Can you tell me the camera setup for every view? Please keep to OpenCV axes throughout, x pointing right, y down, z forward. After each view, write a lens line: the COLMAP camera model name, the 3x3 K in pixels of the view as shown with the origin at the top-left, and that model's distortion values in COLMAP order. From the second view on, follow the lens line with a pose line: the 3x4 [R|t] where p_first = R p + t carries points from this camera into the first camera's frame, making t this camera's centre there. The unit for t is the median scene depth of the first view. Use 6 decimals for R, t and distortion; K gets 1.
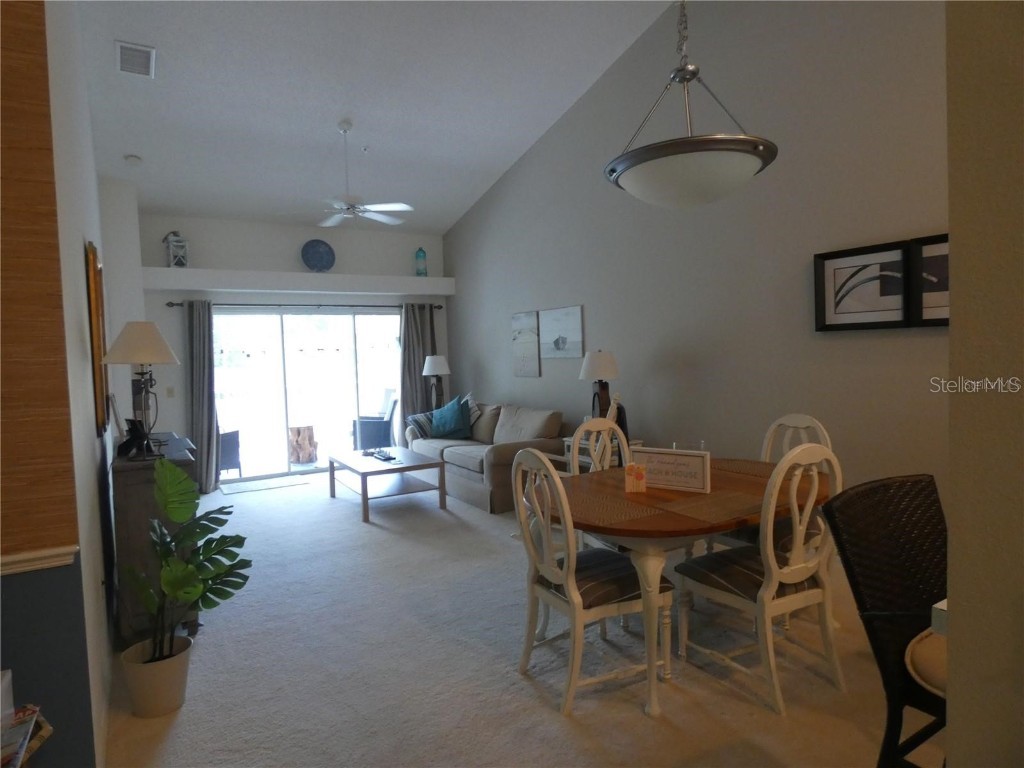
lens RADIAL K [[612.6, 0, 512.0], [0, 612.6, 384.0], [0, 0, 1]] dist [0.002503, -0.012417]
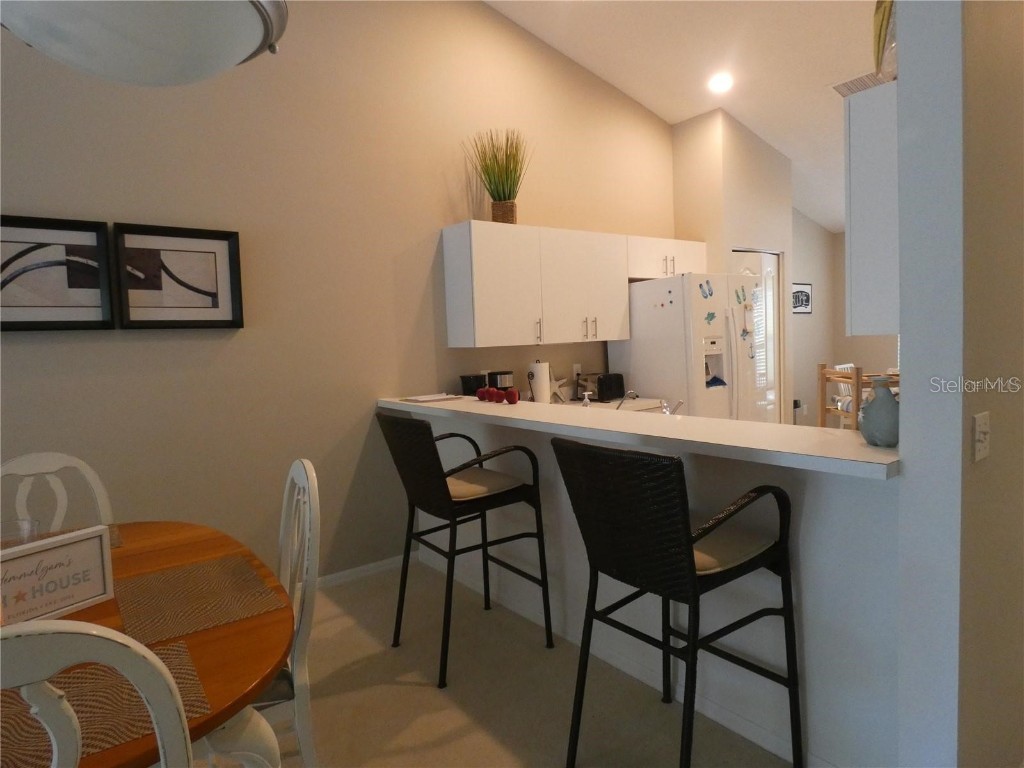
lens RADIAL K [[612.6, 0, 512.0], [0, 612.6, 384.0], [0, 0, 1]] dist [0.002503, -0.012417]
pose [[-0.089943, -0.034678, 0.995343, -0.200572], [0.092594, 0.994774, 0.043025, -0.004994], [-0.991633, 0.096032, -0.086262, 0.498179]]
